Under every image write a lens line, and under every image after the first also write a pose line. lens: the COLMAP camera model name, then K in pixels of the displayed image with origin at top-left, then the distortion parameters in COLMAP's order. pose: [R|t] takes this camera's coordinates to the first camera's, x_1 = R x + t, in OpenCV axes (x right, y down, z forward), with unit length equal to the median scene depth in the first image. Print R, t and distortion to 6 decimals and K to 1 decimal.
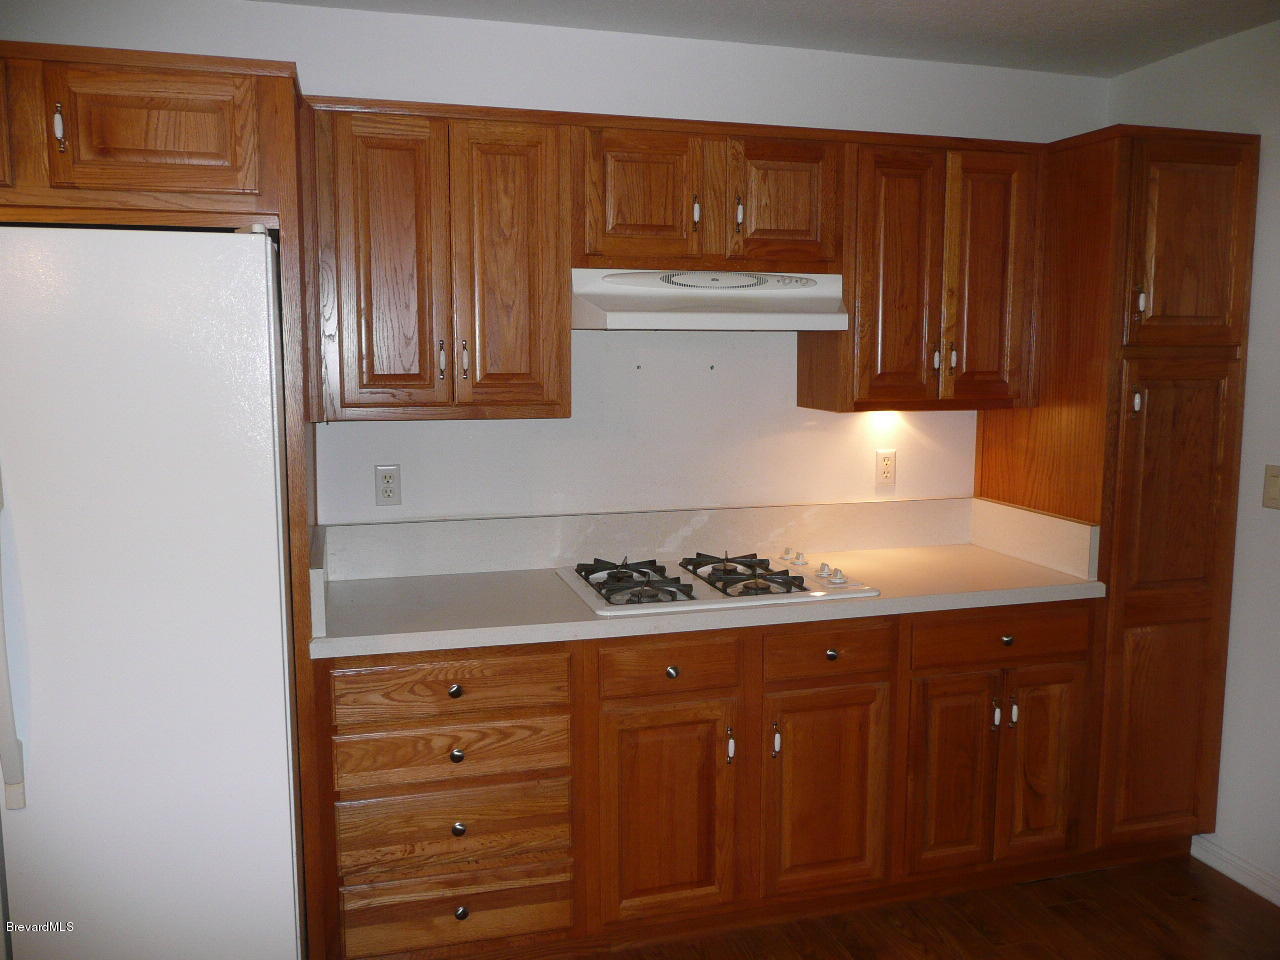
lens RADIAL K [[1072.3, 0, 645.7], [0, 1072.3, 482.9], [0, 0, 1]] dist [-0.041379, 0.042707]
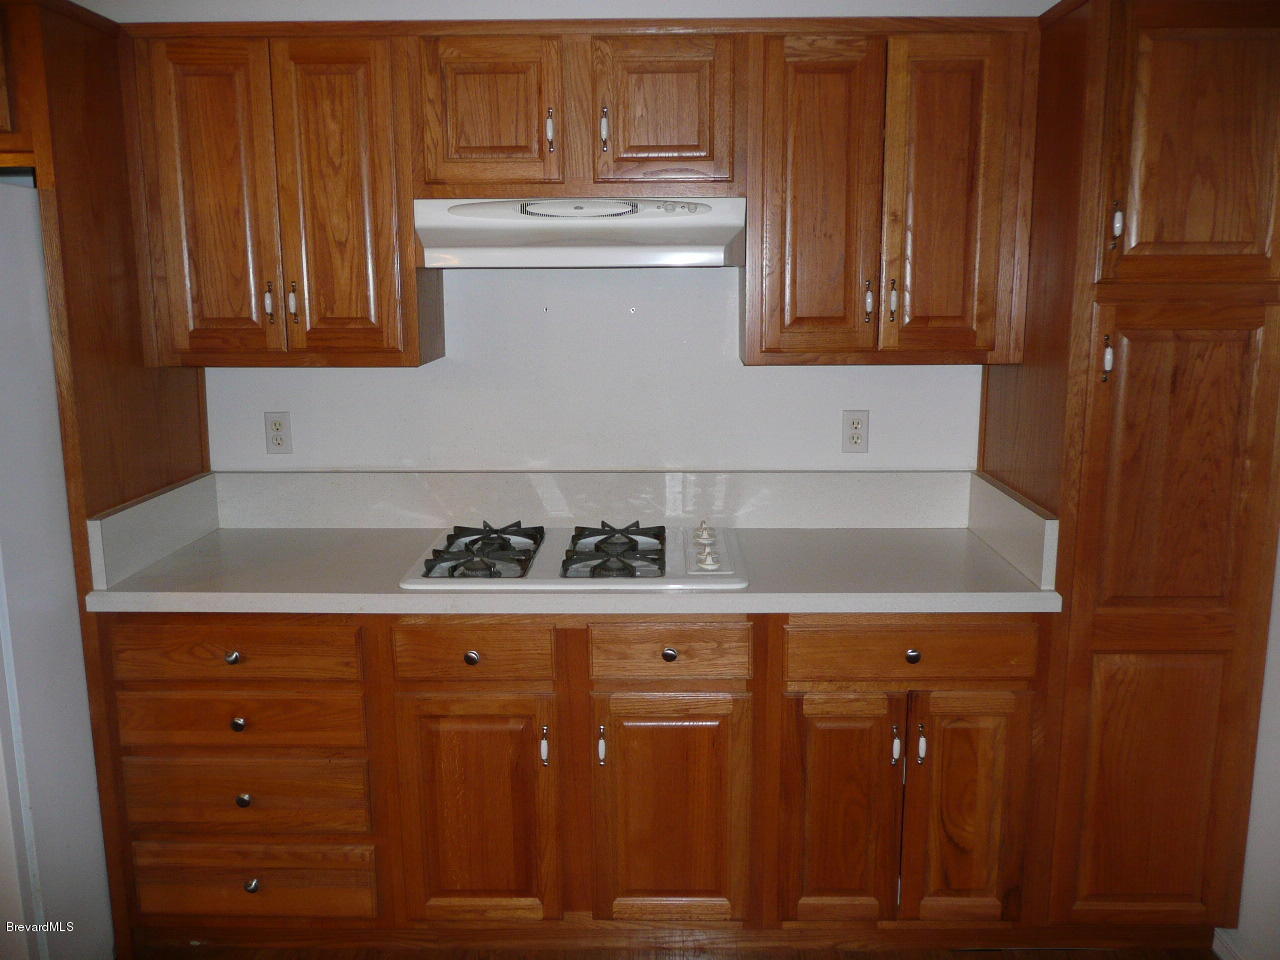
lens RADIAL K [[1072.3, 0, 642.9], [0, 1072.3, 484.6], [0, 0, 1]] dist [-0.041379, 0.042707]
pose [[0.955278, 0.050125, -0.291429, 0.369317], [-0.032547, 0.997364, 0.064858, -0.025572], [0.293911, -0.052472, 0.954391, 0.183456]]
